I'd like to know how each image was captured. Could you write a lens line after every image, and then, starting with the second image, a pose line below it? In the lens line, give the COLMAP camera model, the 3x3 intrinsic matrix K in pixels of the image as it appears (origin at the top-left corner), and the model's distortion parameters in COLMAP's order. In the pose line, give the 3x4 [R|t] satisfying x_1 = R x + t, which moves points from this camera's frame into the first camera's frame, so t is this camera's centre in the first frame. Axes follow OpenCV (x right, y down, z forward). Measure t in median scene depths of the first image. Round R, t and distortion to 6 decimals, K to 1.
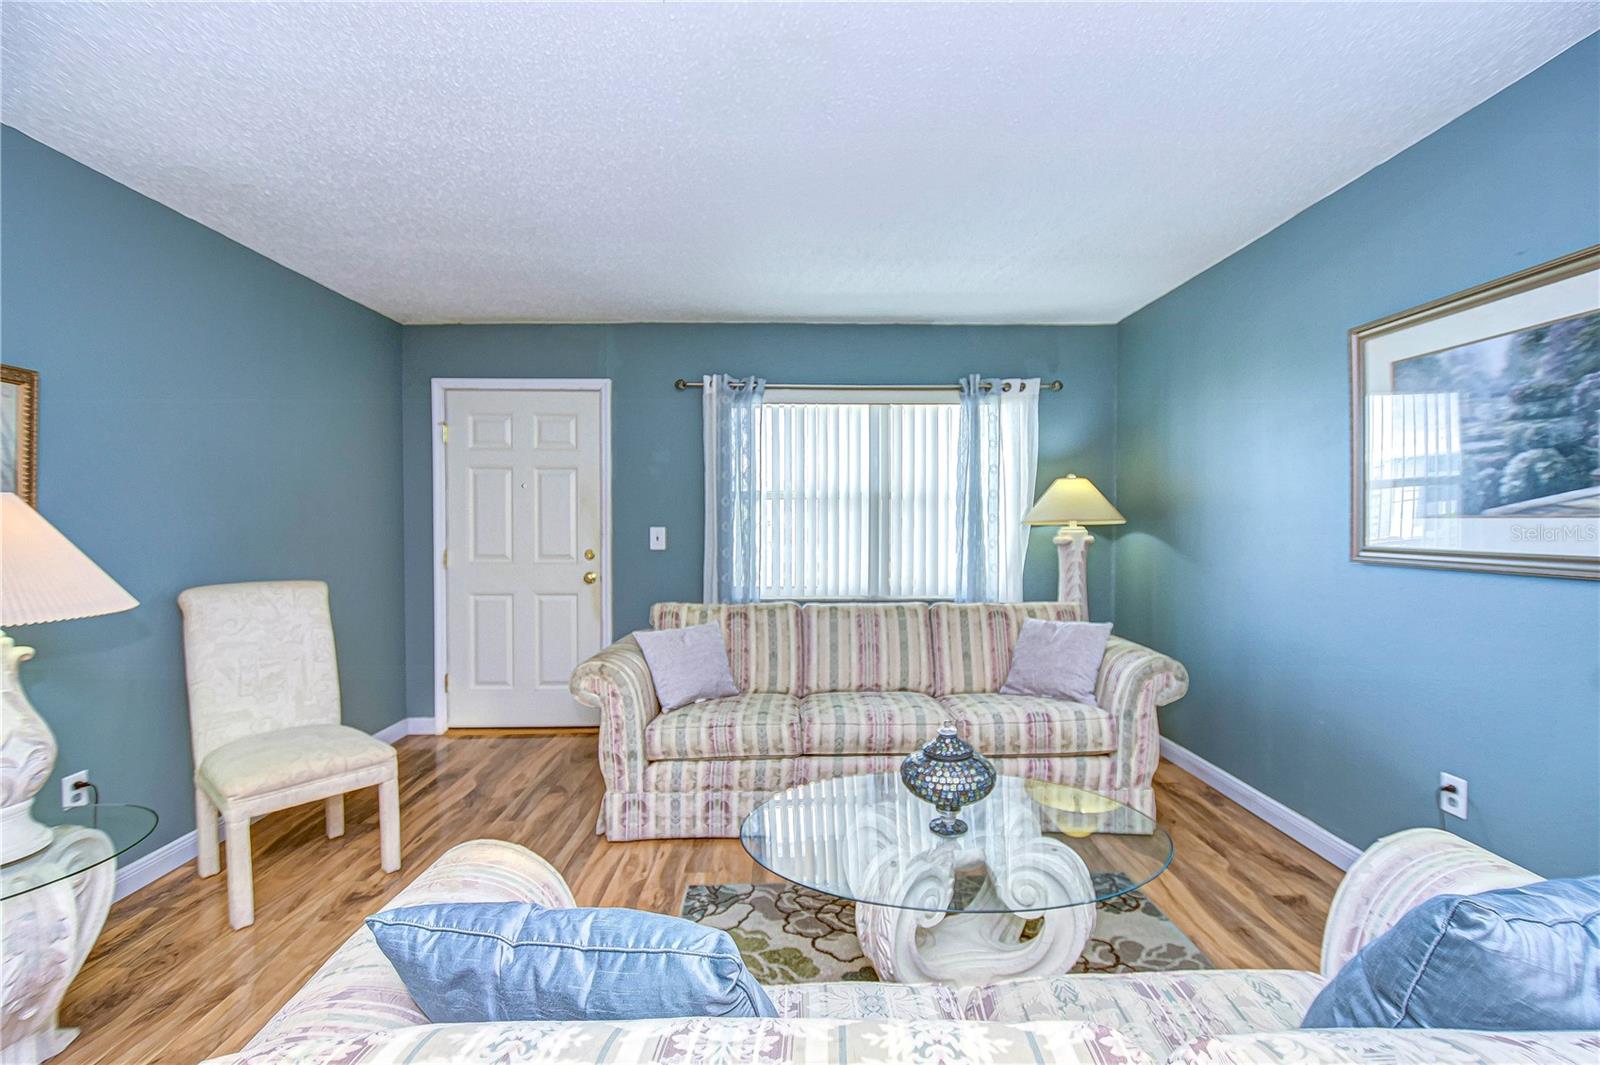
lens RADIAL K [[682.6, 0, 803.7], [0, 682.6, 538.6], [0, 0, 1]] dist [0.007702, -0.006027]
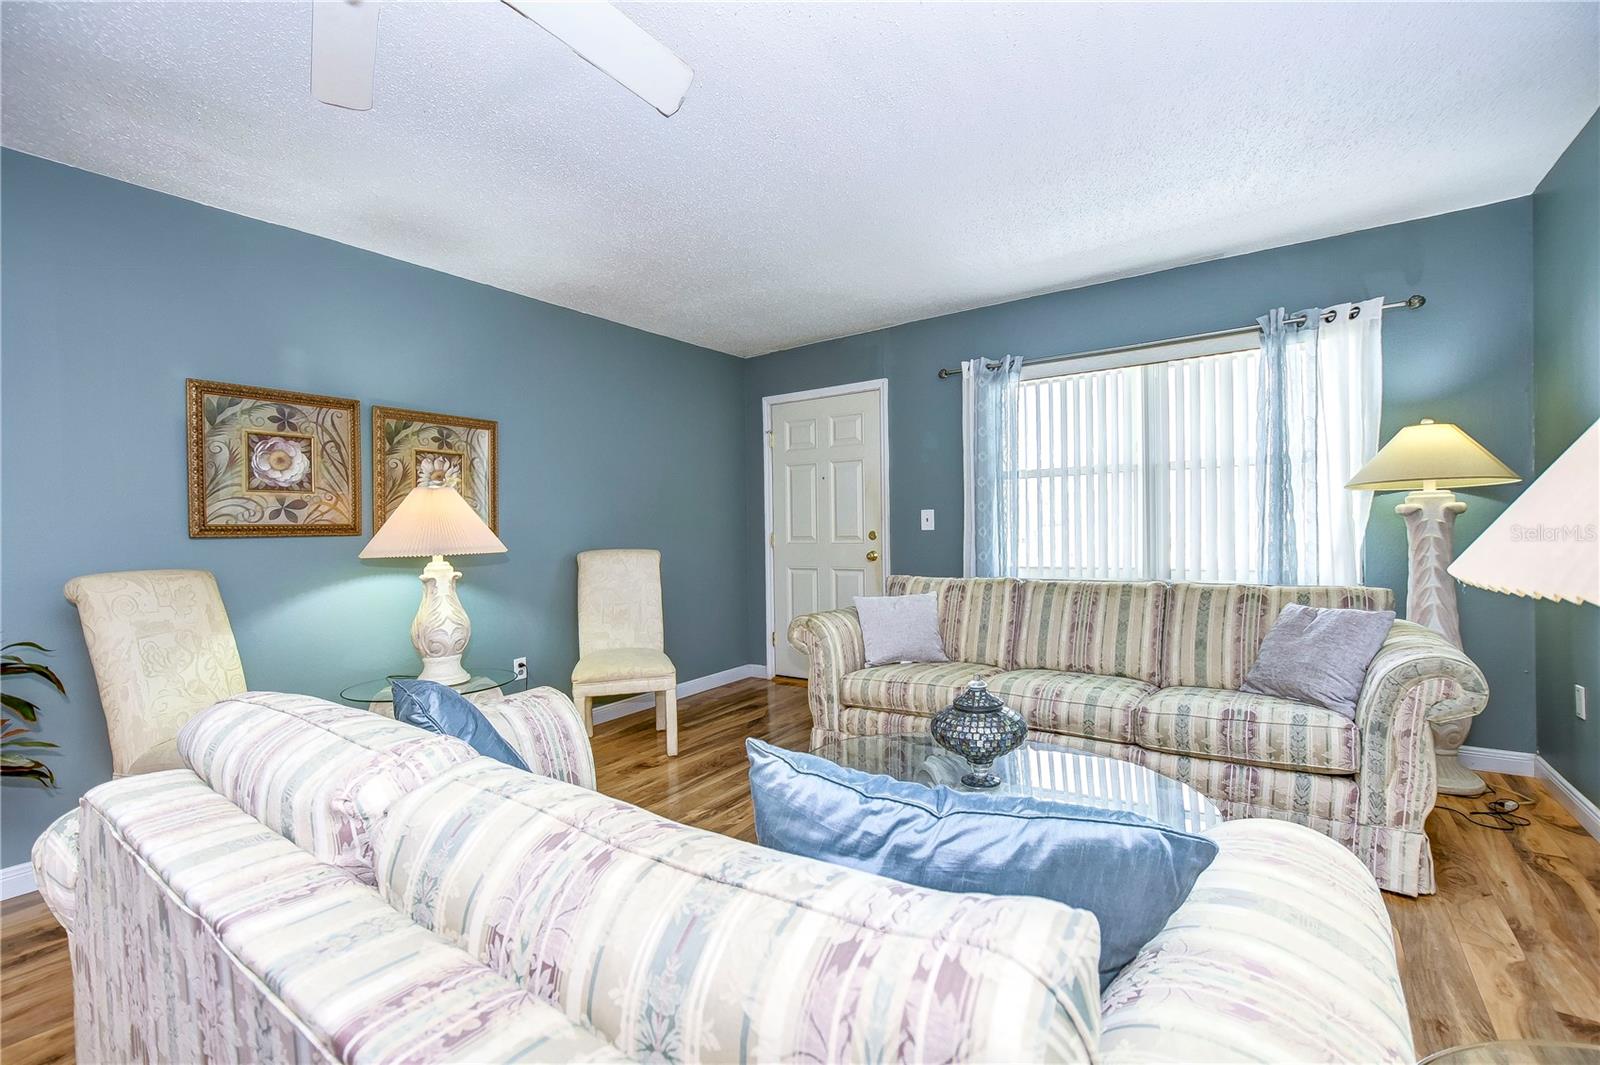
lens RADIAL K [[689.5, 0, 821.1], [0, 689.5, 534.1], [0, 0, 1]] dist [0.000929, -0.000408]
pose [[0.817269, -0.010914, -0.576153, 0.409974], [0.007454, 0.999937, -0.008368, 0.045111], [0.576208, 0.002544, 0.817299, 0.026956]]
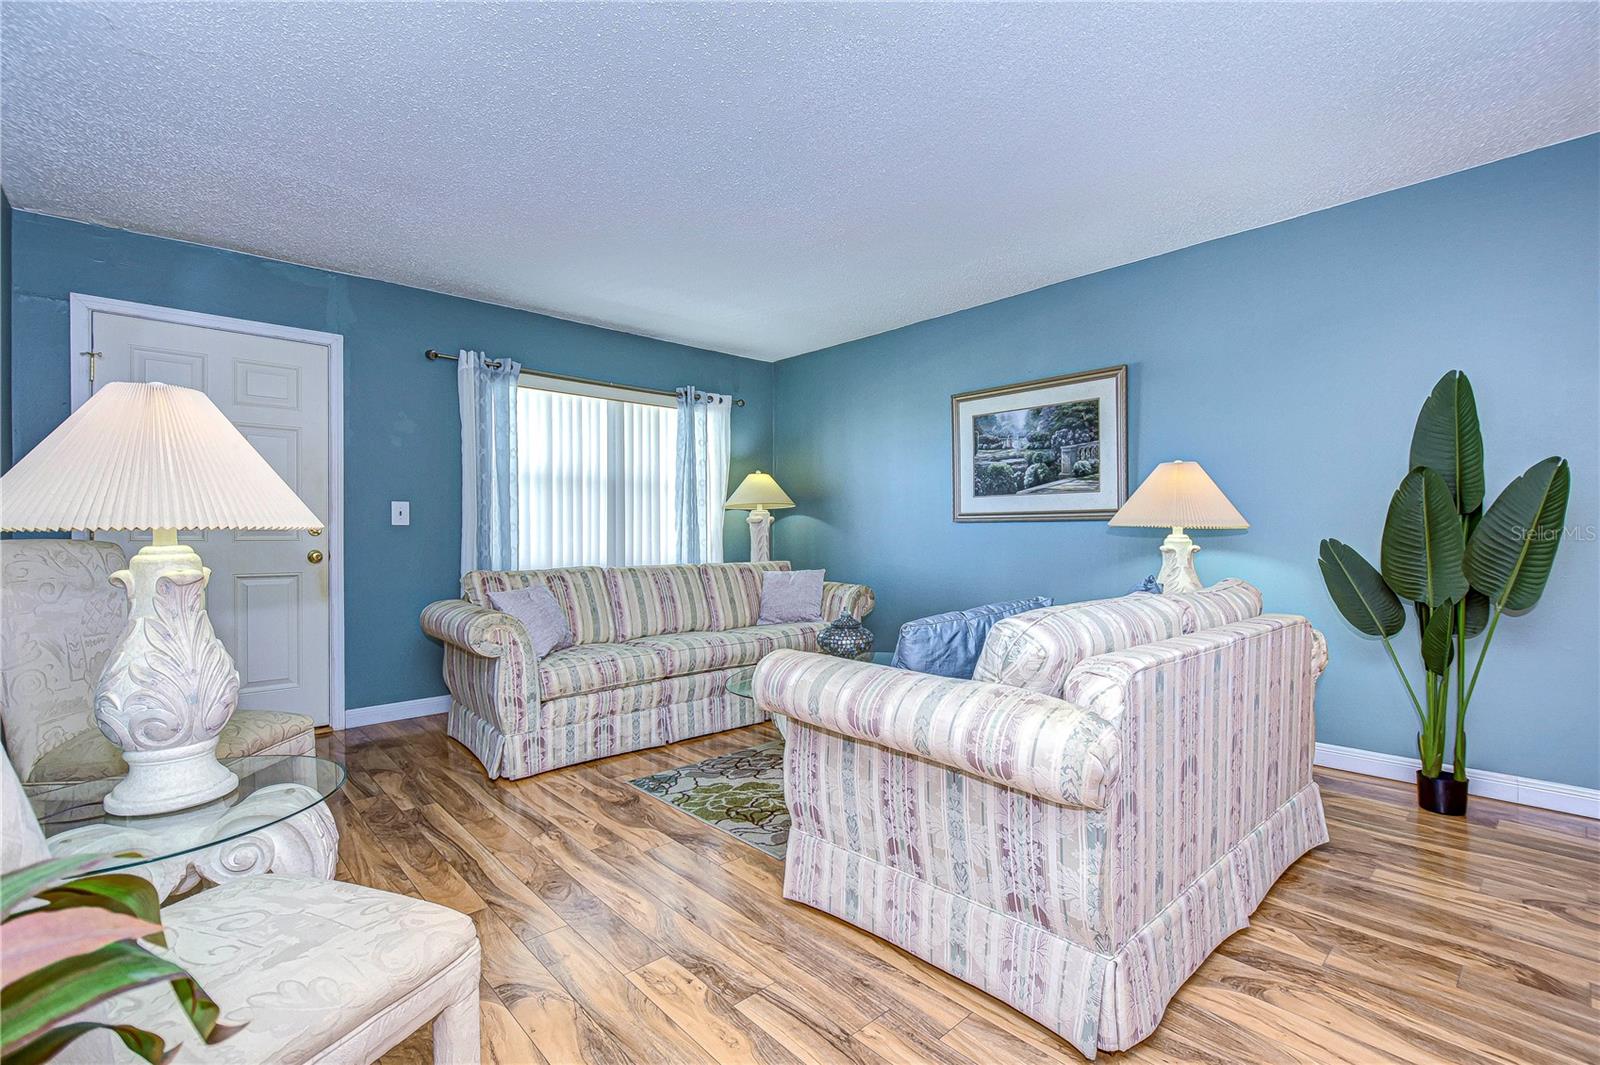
lens RADIAL K [[708.3, 0, 800.0], [0, 708.3, 532.5], [0, 0, 1]] dist [-0.001304, -0.000405]
pose [[0.755700, 0.001254, 0.654916, -0.653609], [0.016908, 0.999628, -0.021423, 0.083903], [-0.654699, 0.027263, 0.755398, -0.138589]]
